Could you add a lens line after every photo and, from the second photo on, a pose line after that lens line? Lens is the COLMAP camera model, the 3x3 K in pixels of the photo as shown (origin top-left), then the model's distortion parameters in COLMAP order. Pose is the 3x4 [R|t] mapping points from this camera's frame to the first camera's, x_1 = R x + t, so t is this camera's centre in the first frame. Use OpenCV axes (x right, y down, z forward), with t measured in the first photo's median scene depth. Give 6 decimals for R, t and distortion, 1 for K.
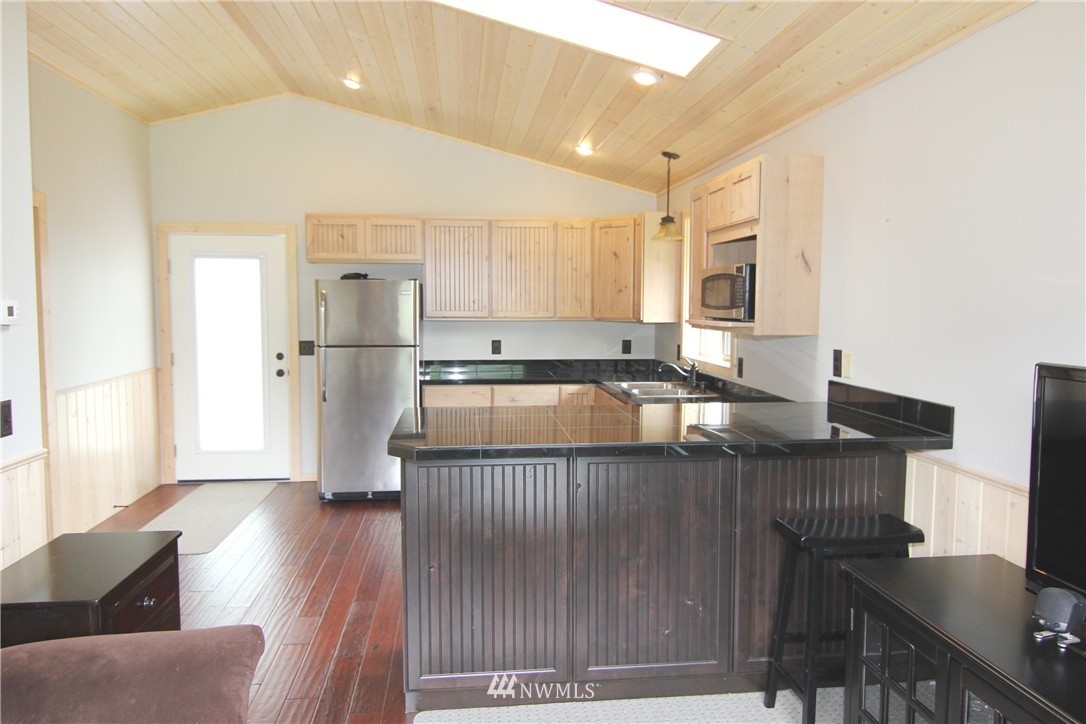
lens RADIAL K [[787.3, 0, 544.5], [0, 787.3, 360.5], [0, 0, 1]] dist [-0.007601, 0.000359]
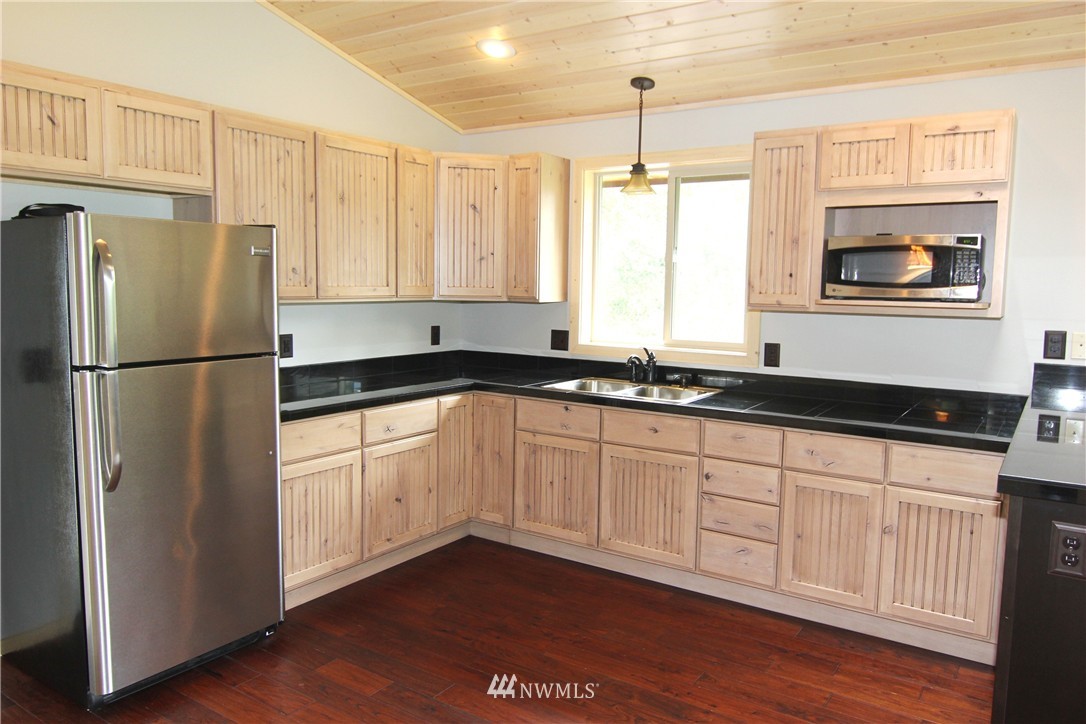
lens RADIAL K [[787.3, 0, 543.0], [0, 787.3, 362.3], [0, 0, 1]] dist [-0.007601, 0.000359]
pose [[0.641429, -0.072599, 0.763739, -0.429686], [0.044608, 0.997358, 0.057341, -0.032975], [-0.765884, -0.002711, 0.642973, 0.496870]]
